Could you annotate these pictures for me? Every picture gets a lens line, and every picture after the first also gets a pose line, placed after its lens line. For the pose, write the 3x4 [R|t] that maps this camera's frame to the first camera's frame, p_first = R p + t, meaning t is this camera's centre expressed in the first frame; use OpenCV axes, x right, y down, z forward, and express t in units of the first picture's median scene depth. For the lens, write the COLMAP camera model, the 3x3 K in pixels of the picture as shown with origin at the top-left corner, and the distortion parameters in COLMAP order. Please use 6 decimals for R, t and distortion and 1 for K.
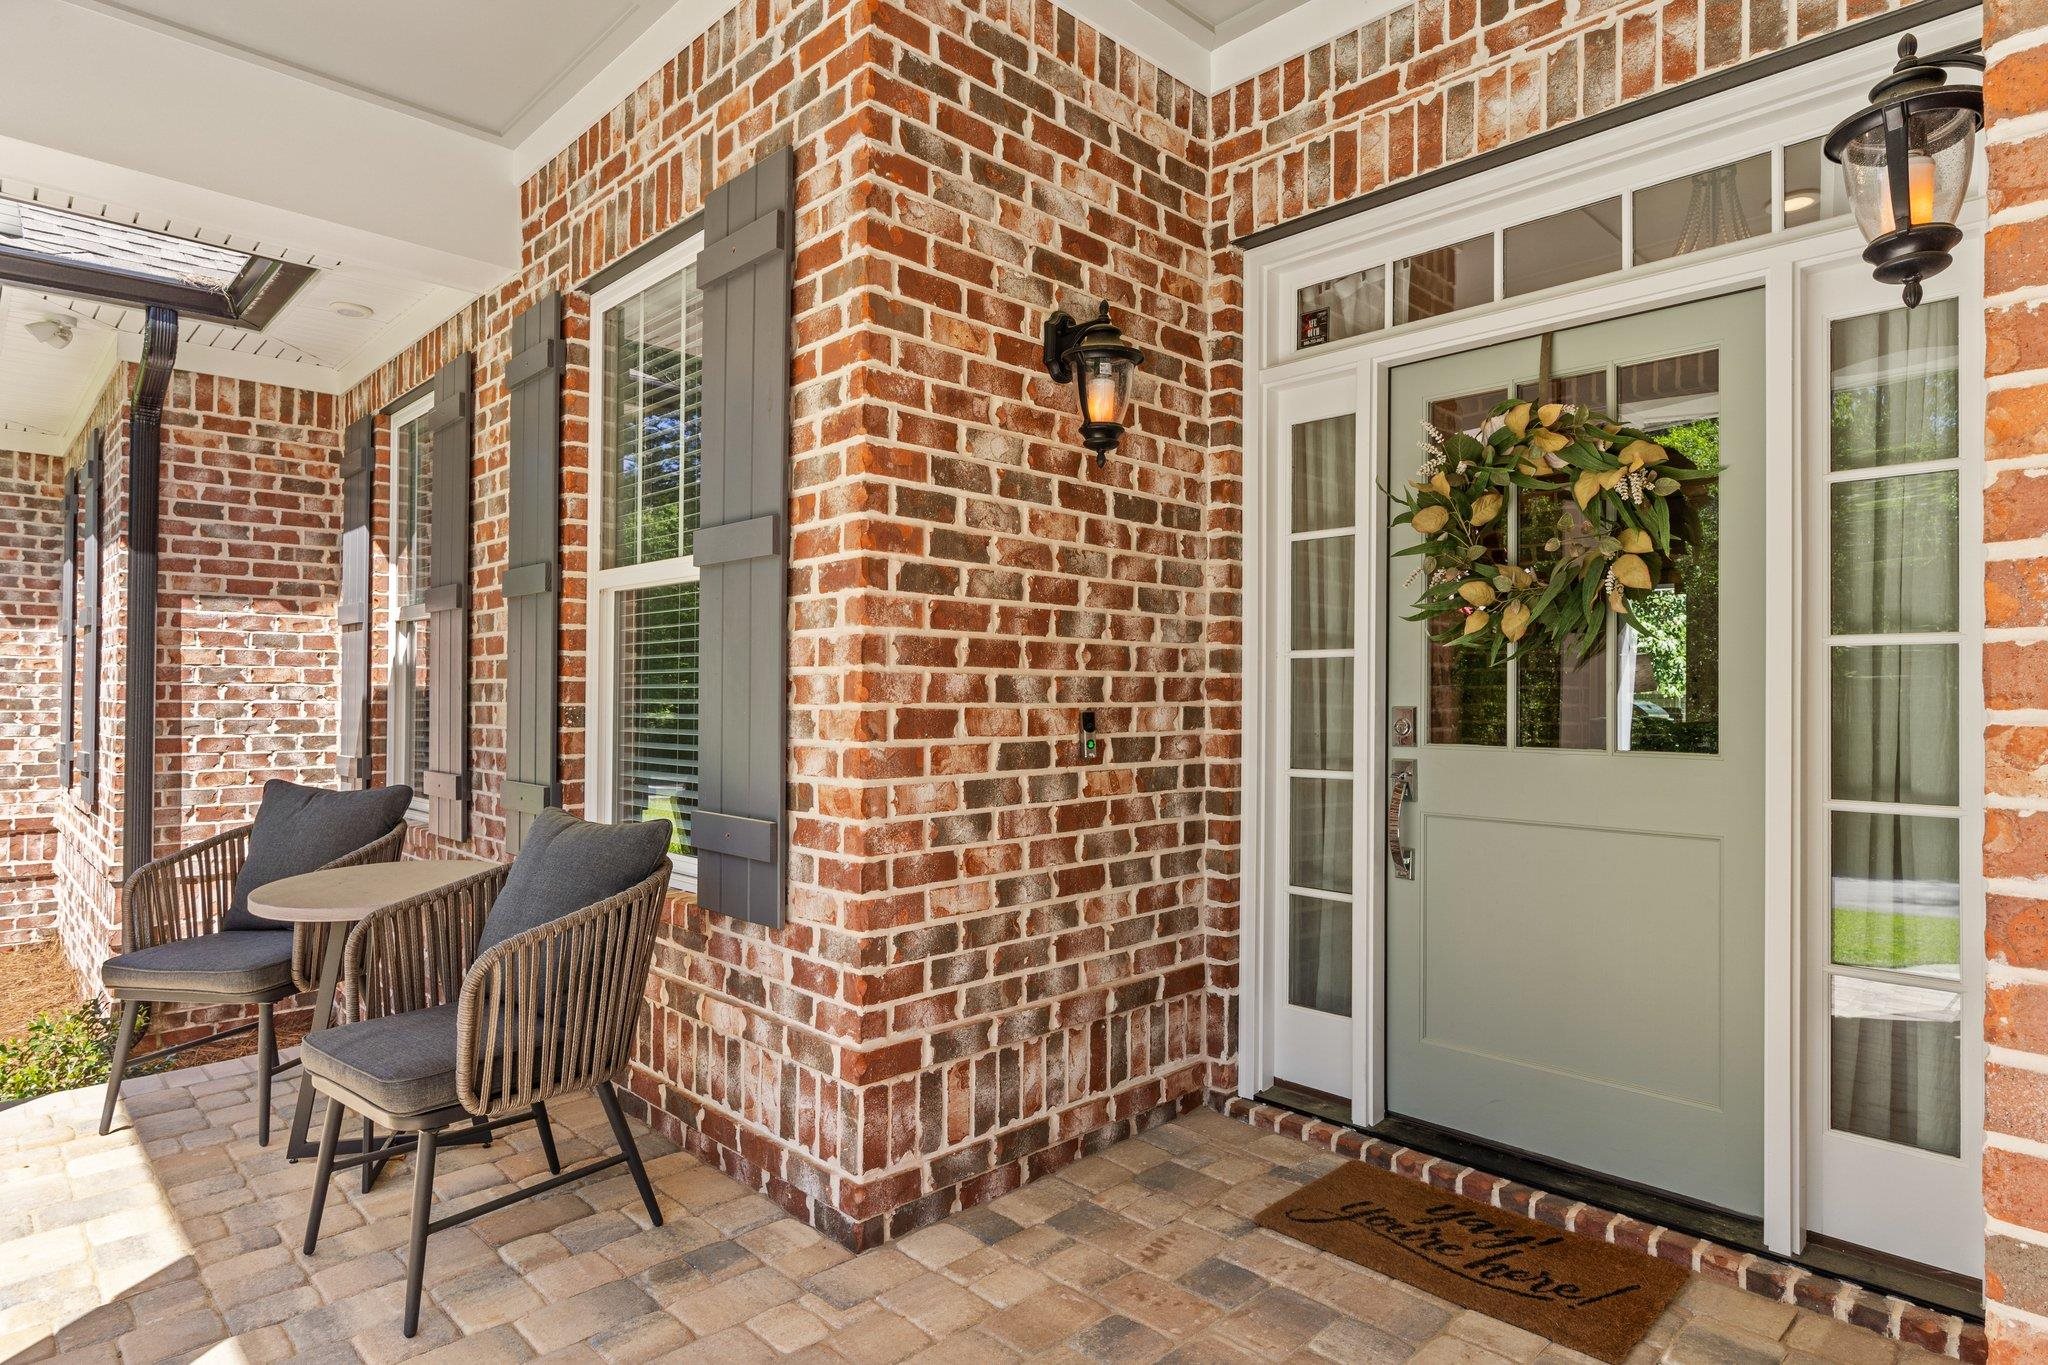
lens RADIAL K [[1145.1, 0, 1015.3], [0, 1145.1, 687.1], [0, 0, 1]] dist [-0.002941, 0.000033]
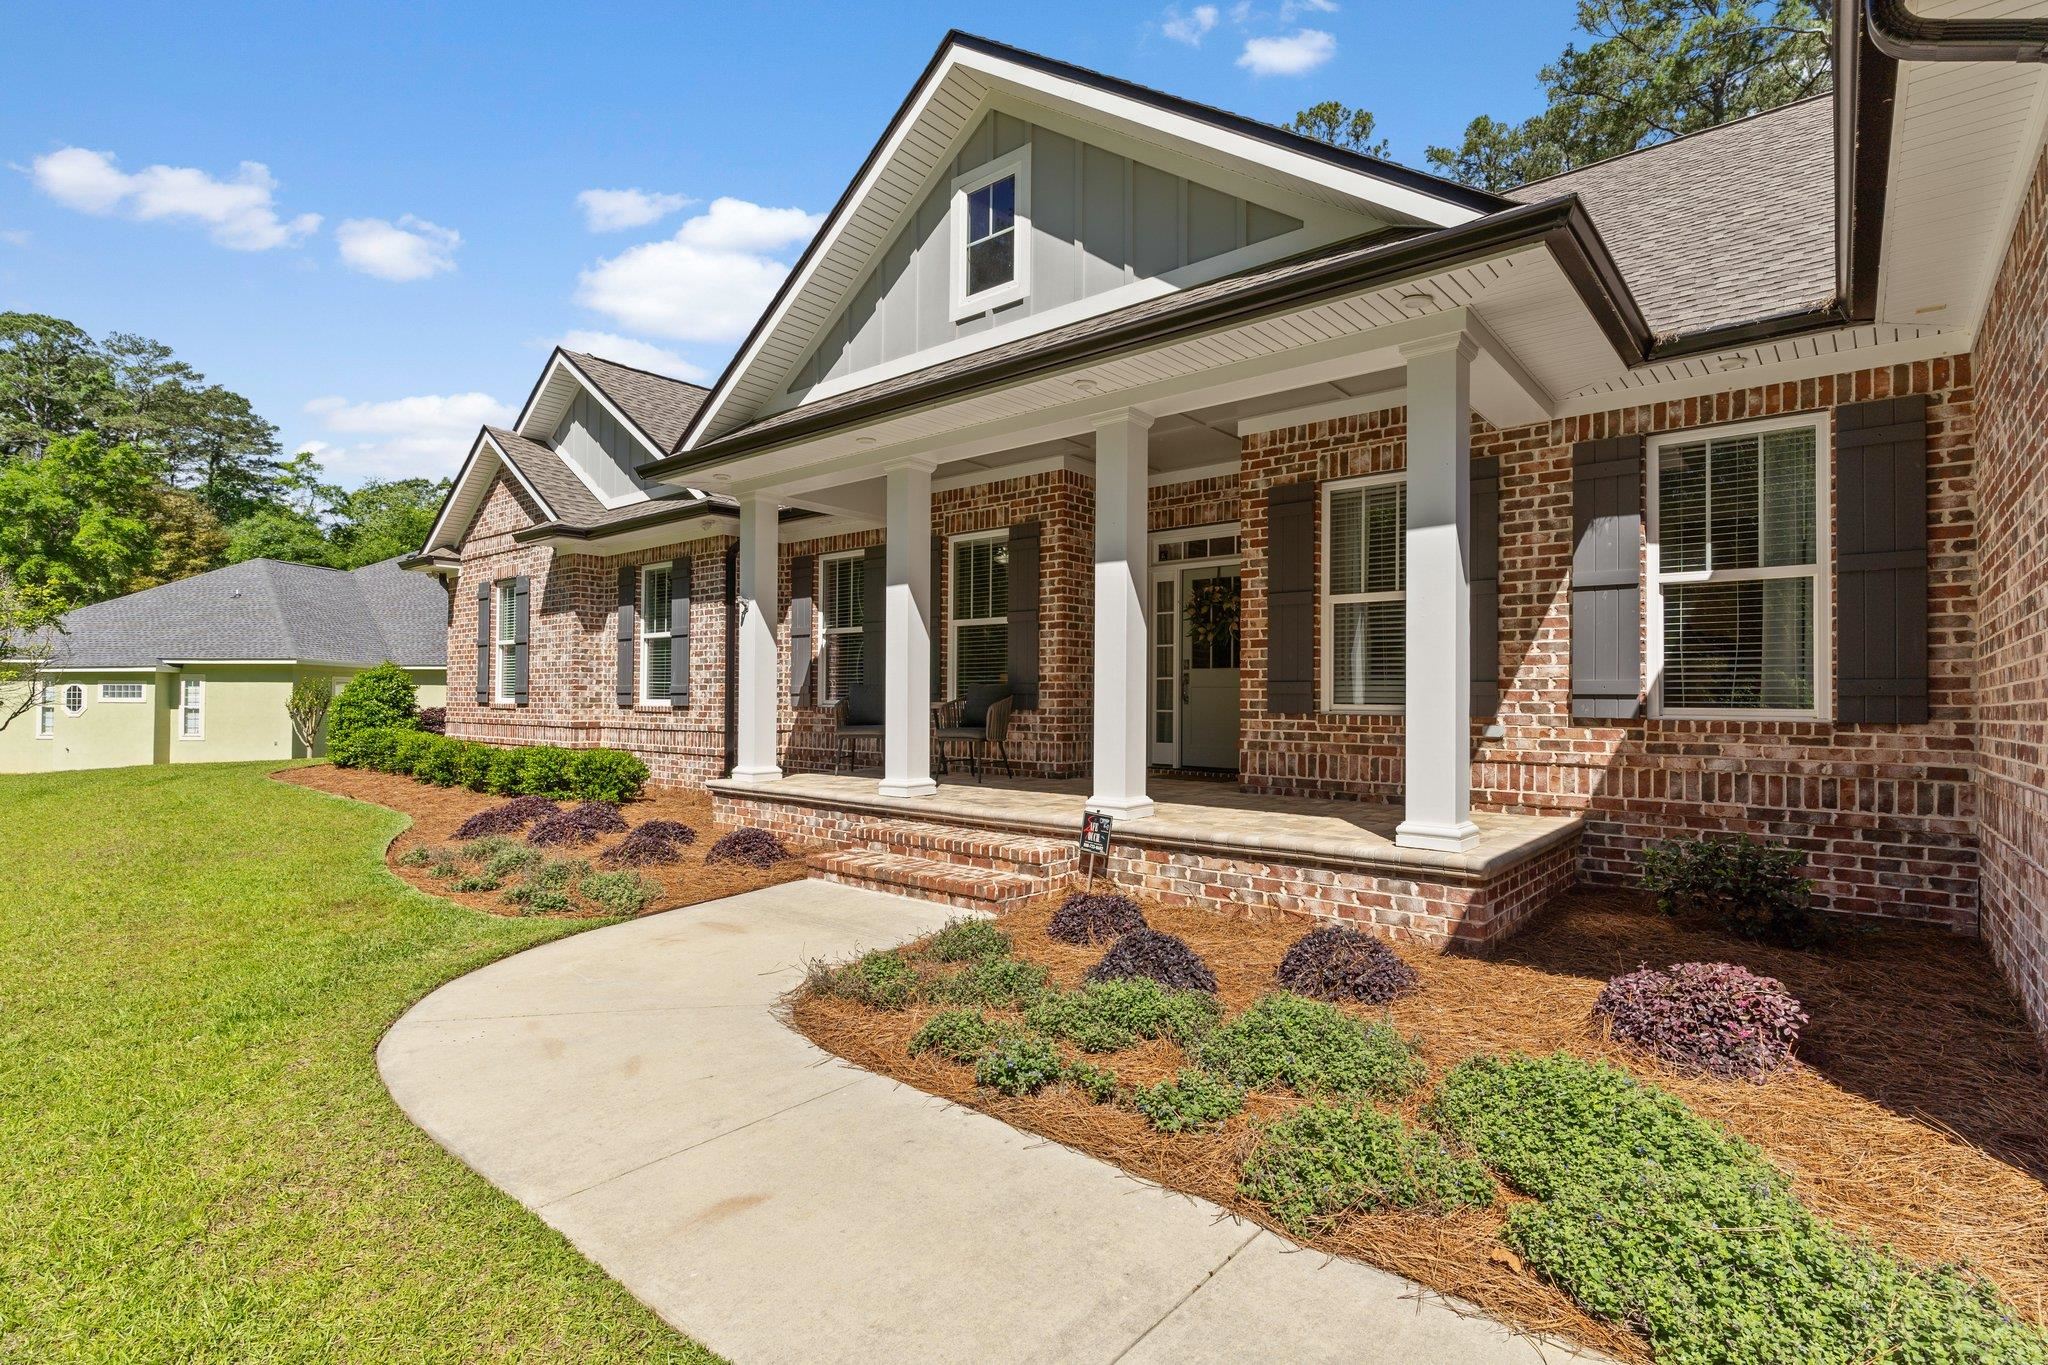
lens RADIAL K [[973.8, 0, 1024.0], [0, 973.8, 682.5], [0, 0, 1]] dist [0.001392, 0.001096]
pose [[0.994491, 0.002515, 0.104795, -0.614235], [-0.002060, 0.999988, -0.004453, 0.125507], [-0.104805, 0.004213, 0.994484, -2.477374]]
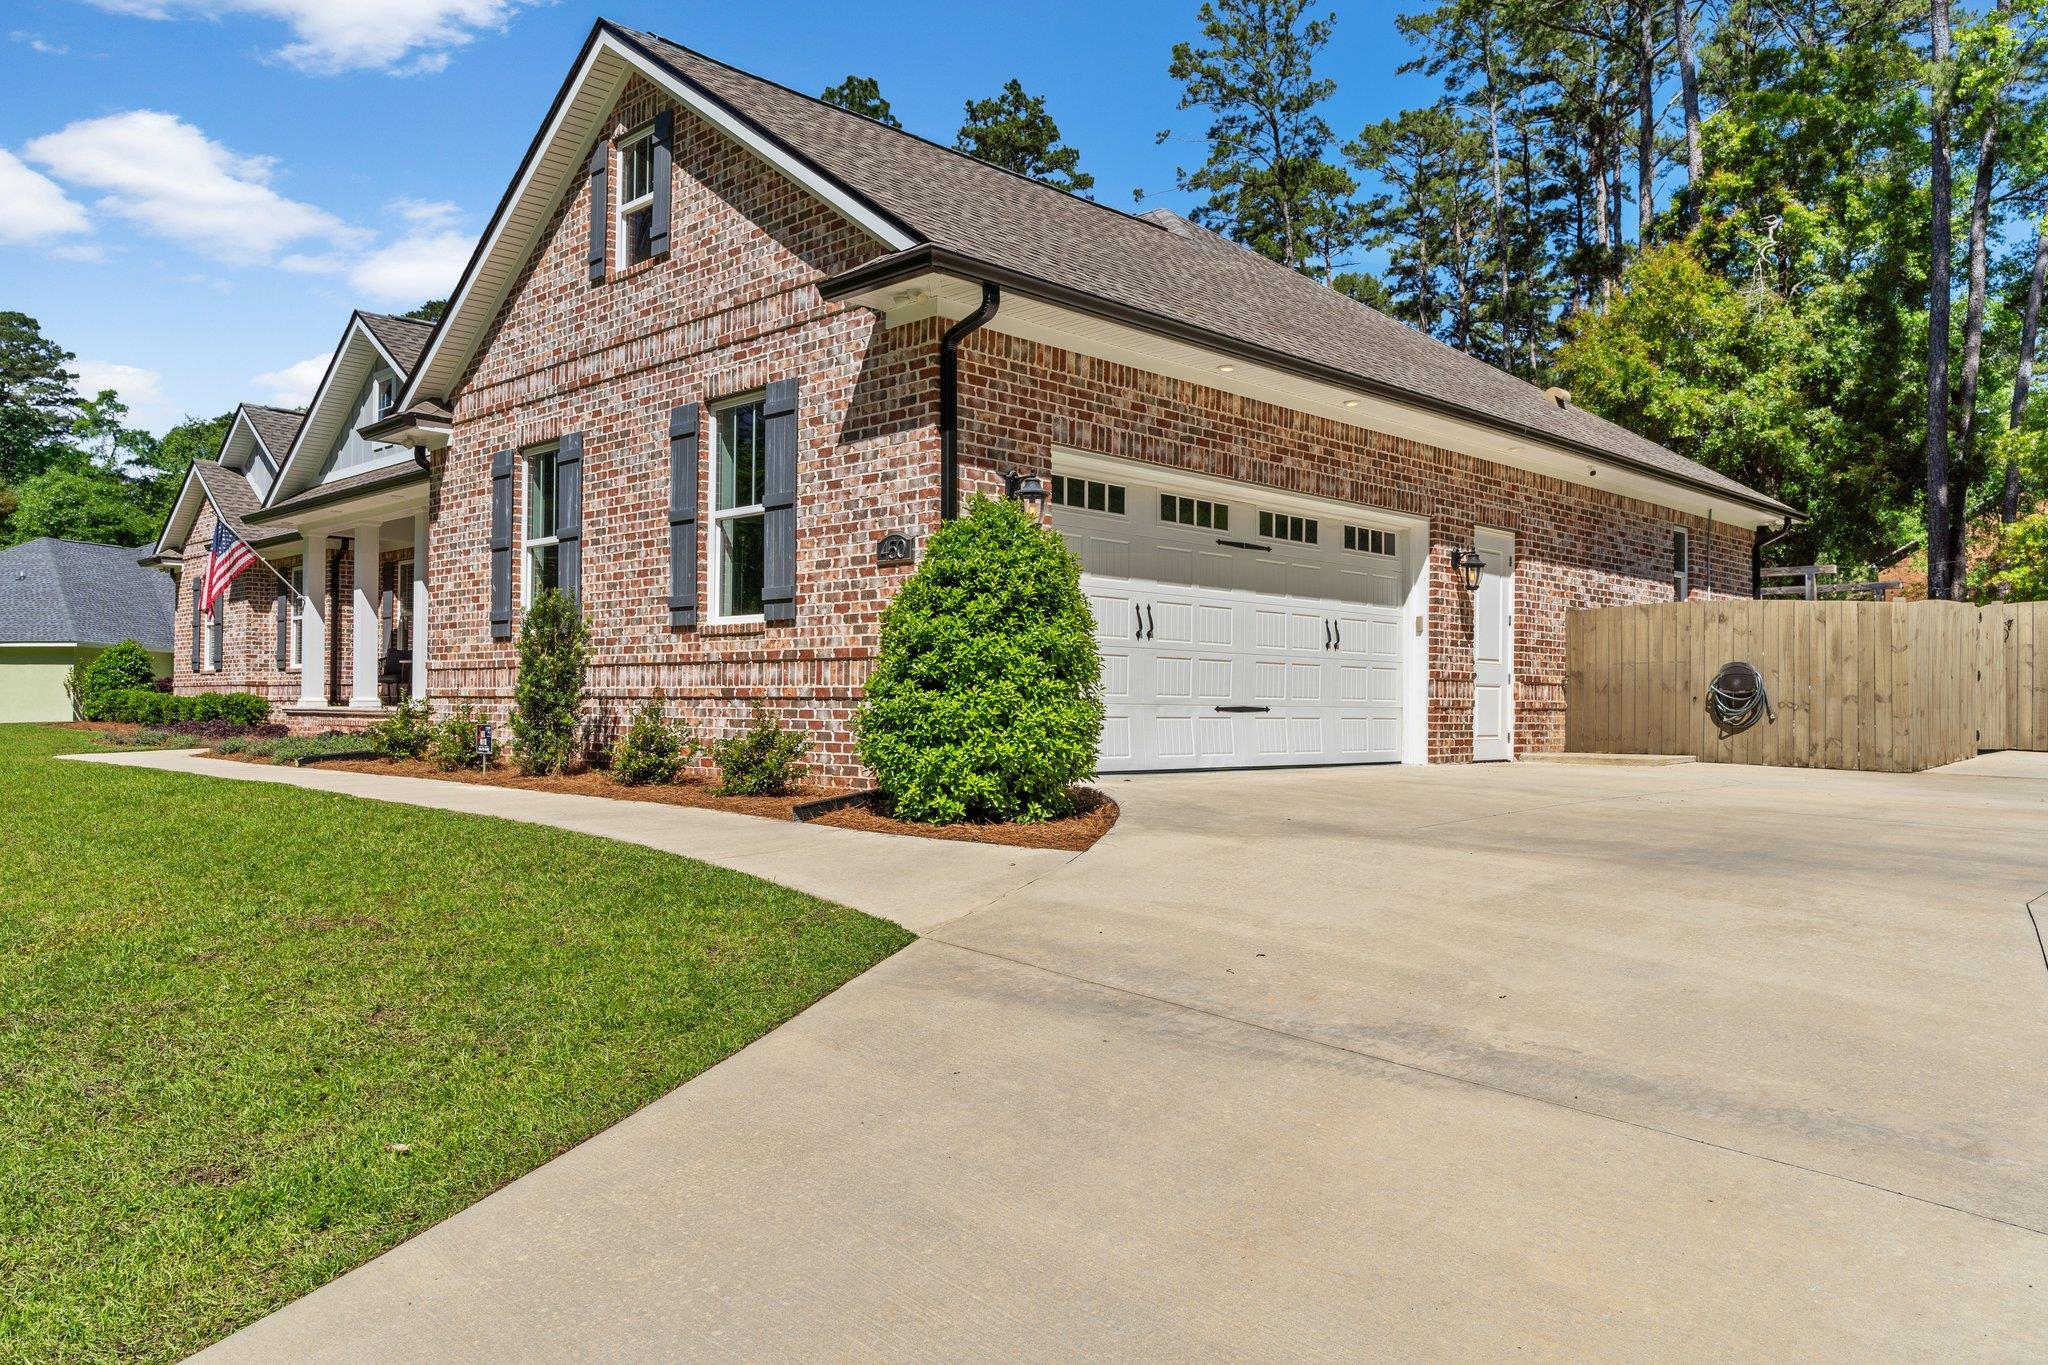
lens RADIAL K [[1460.3, 0, 1024.0], [0, 1460.3, 682.5], [0, 0, 1]] dist [0.003495, -0.001609]
pose [[0.999716, 0.003344, 0.023608, 2.708968], [-0.003205, 0.999977, -0.005932, 0.355468], [-0.023627, 0.005854, 0.999704, -7.481240]]
